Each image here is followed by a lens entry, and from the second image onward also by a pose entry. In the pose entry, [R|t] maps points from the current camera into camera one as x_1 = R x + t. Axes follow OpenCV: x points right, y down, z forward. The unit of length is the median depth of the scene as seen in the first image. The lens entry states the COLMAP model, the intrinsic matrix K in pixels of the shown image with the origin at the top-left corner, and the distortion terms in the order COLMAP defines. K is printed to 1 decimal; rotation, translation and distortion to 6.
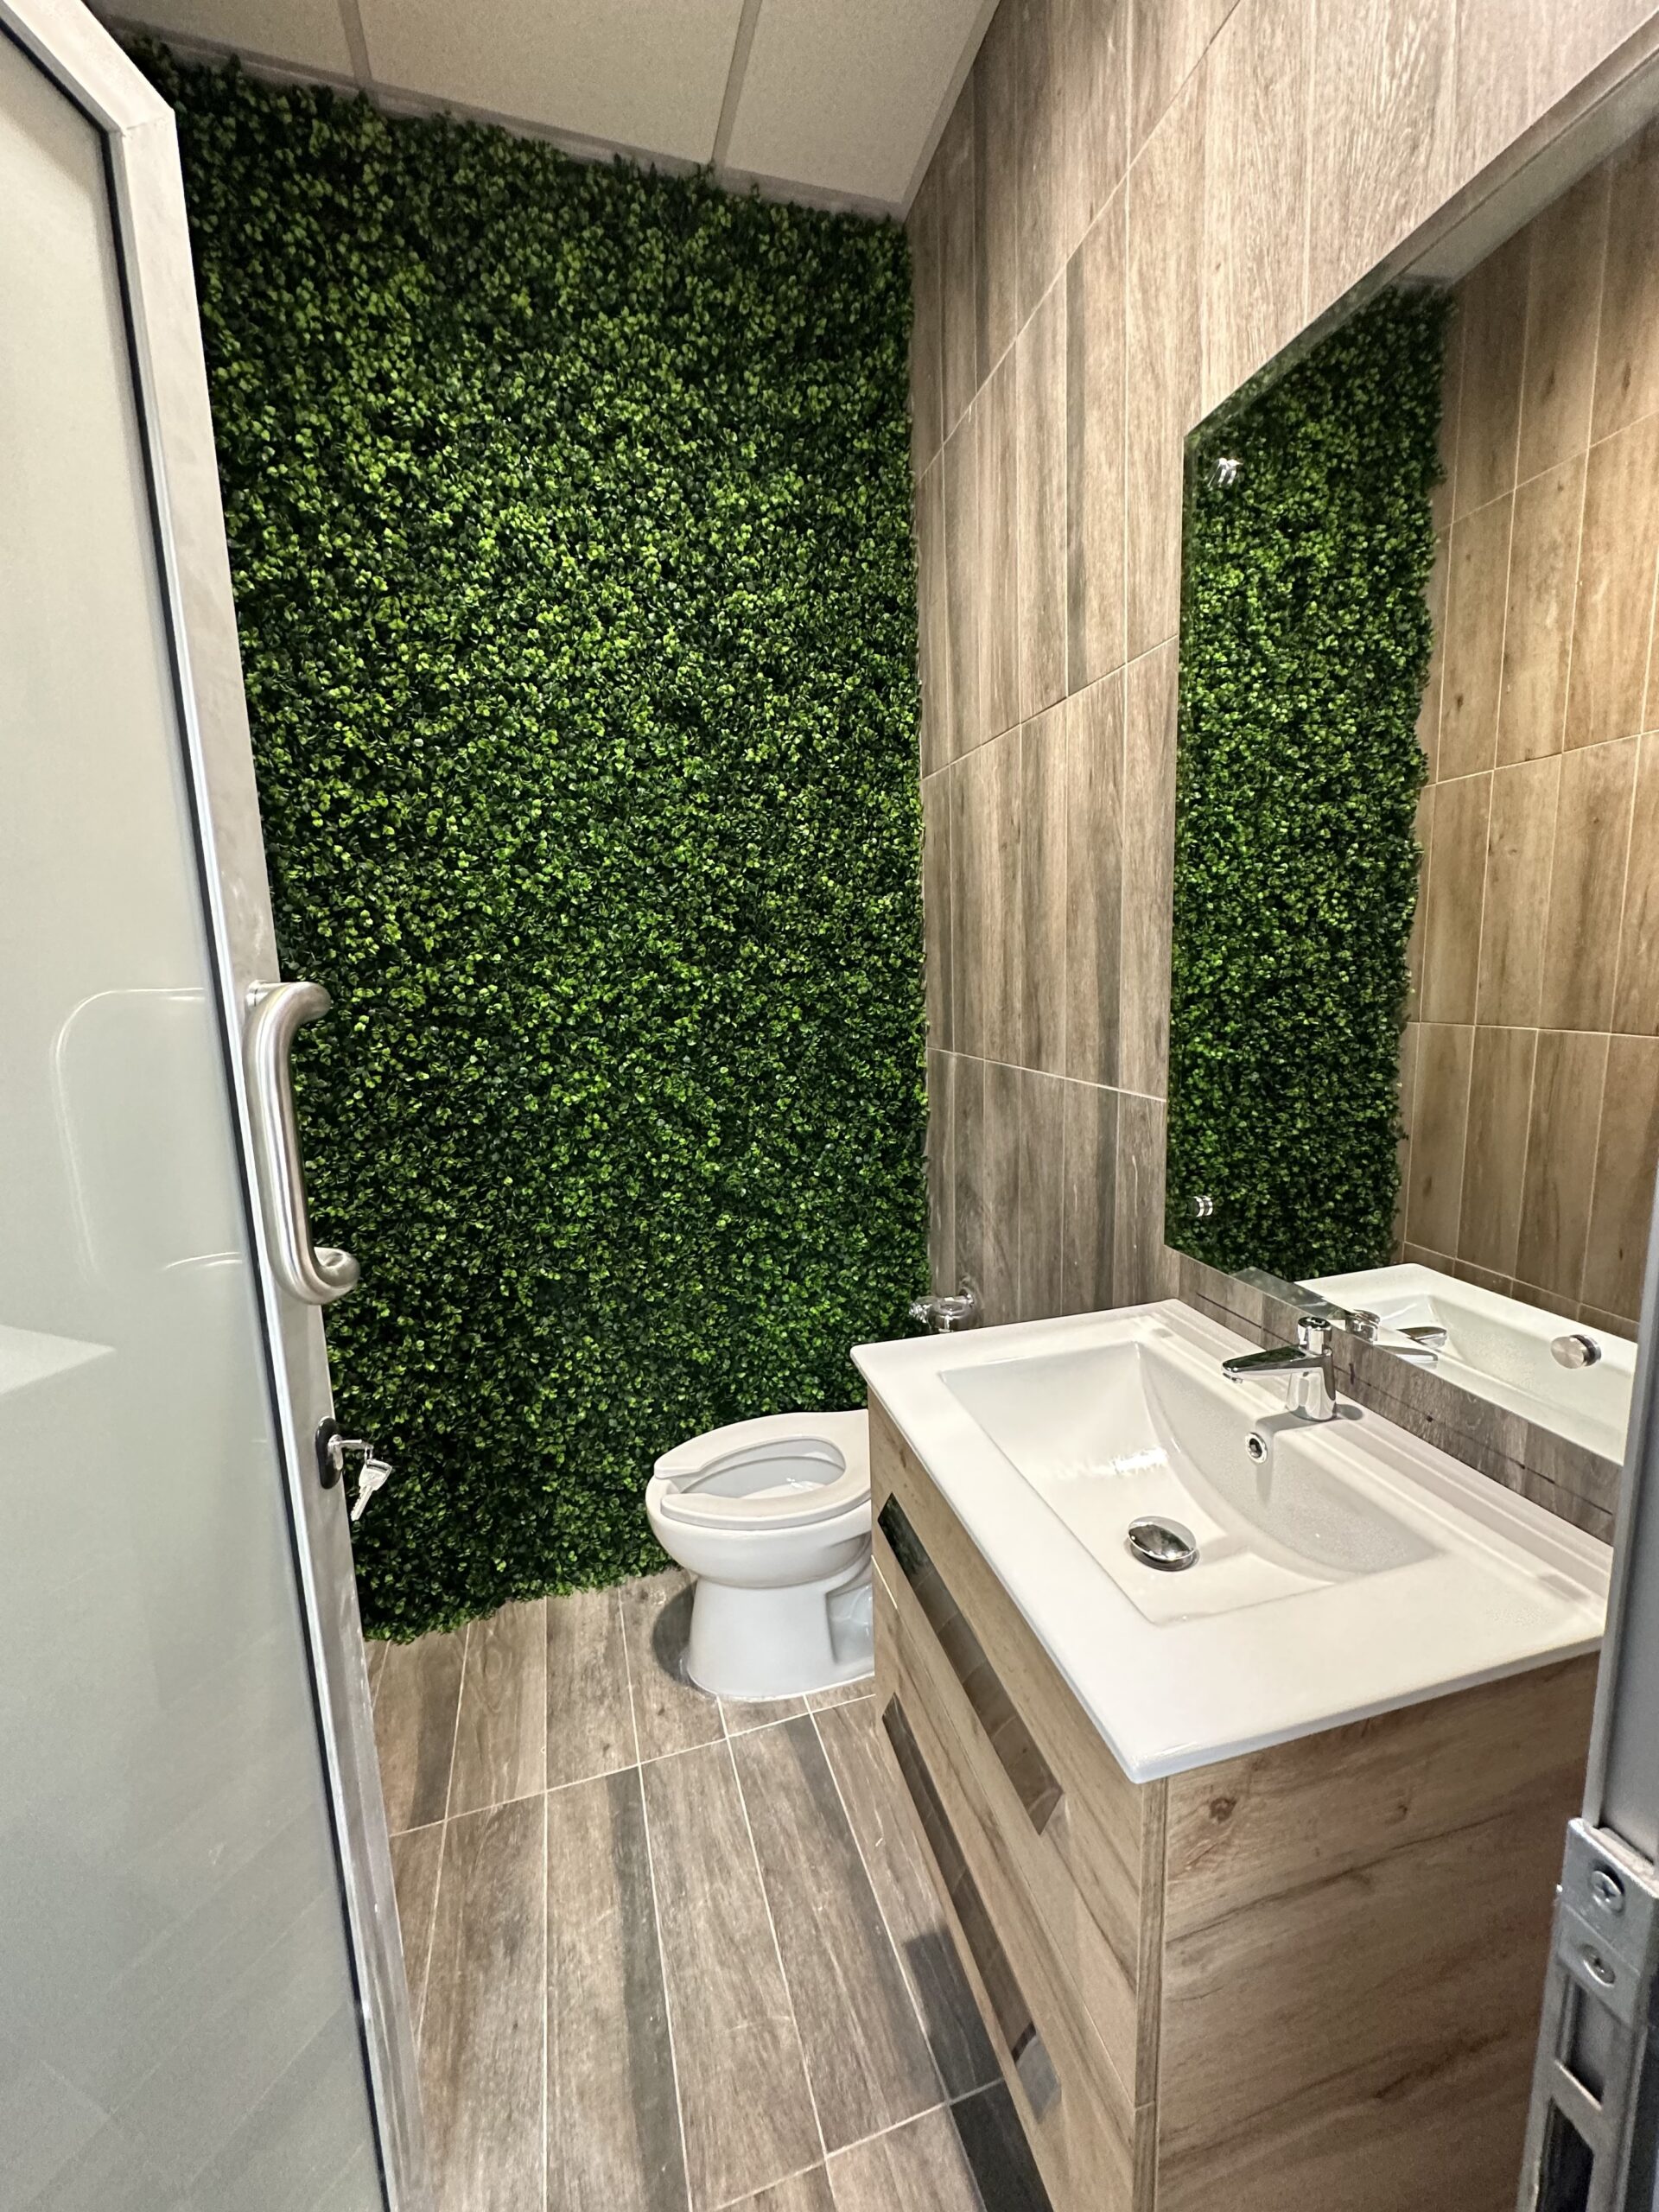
lens RADIAL K [[890.4, 0, 829.5], [0, 890.4, 1106.0], [0, 0, 1]] dist [0.004064, 0.000130]
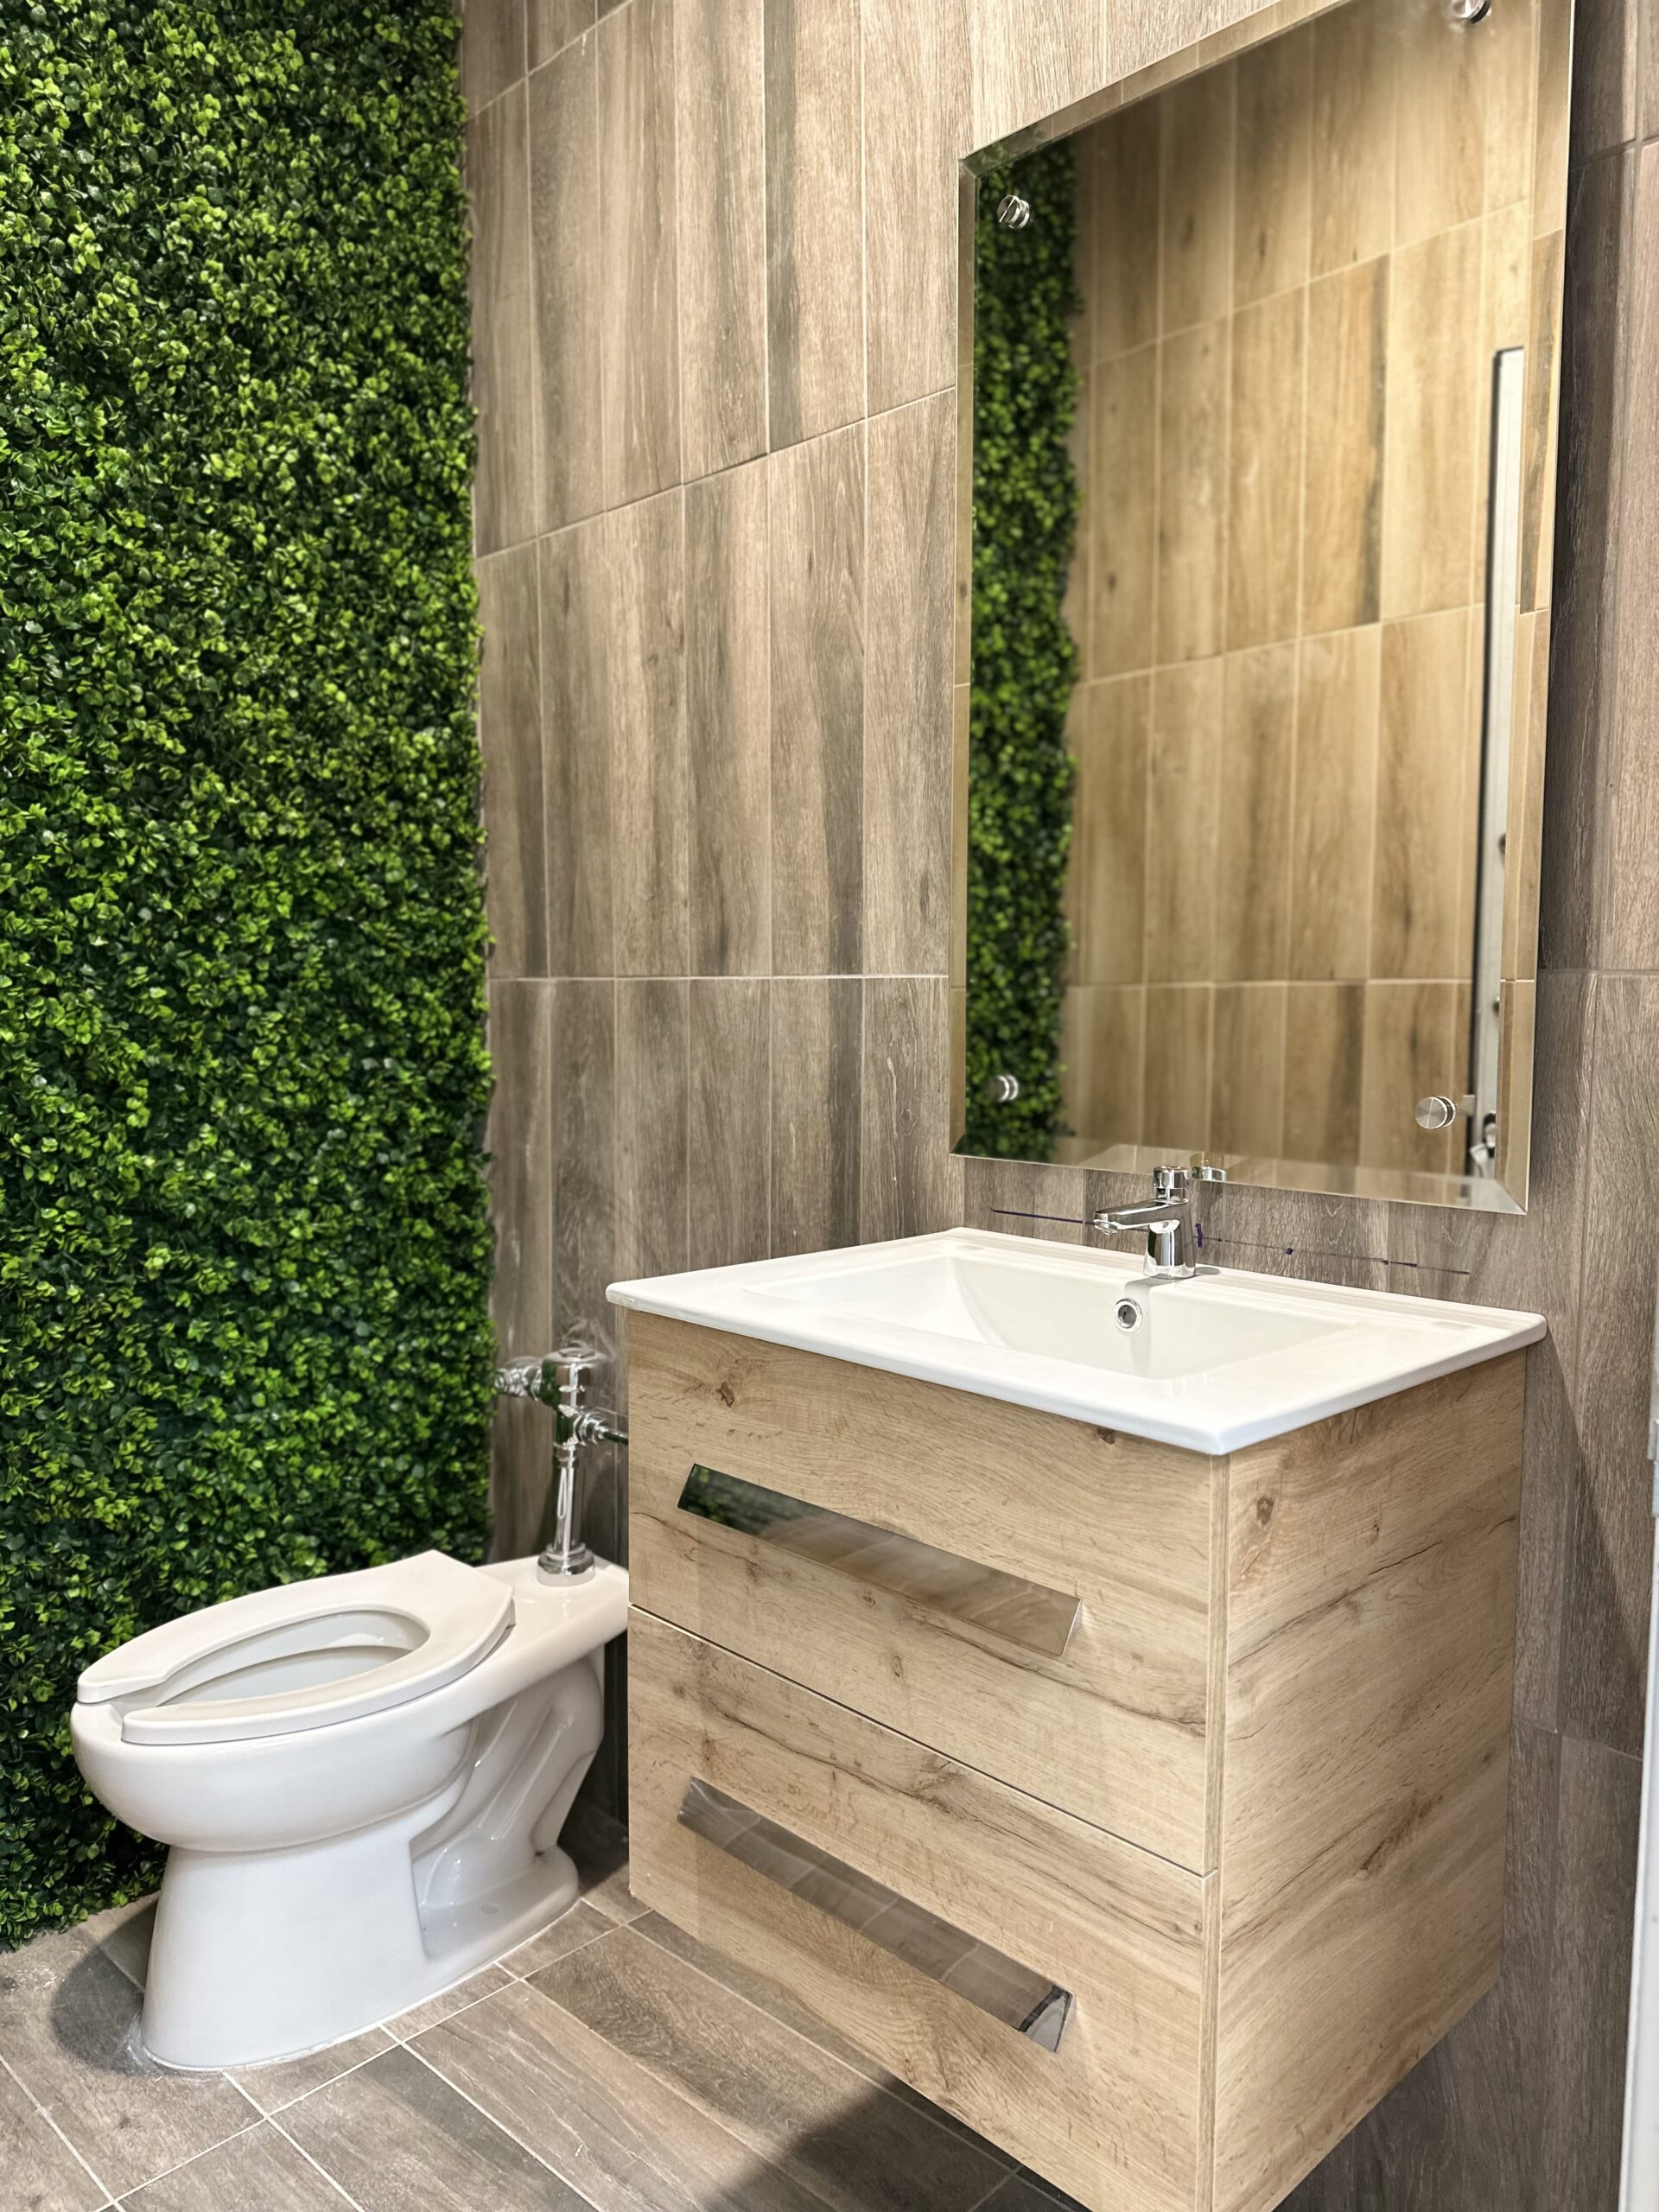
lens RADIAL K [[1567.7, 0, 839.2], [0, 1567.7, 1117.5], [0, 0, 1]] dist [0.045136, -0.046789]
pose [[0.874137, -0.006904, 0.485631, -0.232075], [0.047003, 0.996408, -0.070440, 0.133233], [-0.483400, 0.084400, 0.871321, -0.090213]]
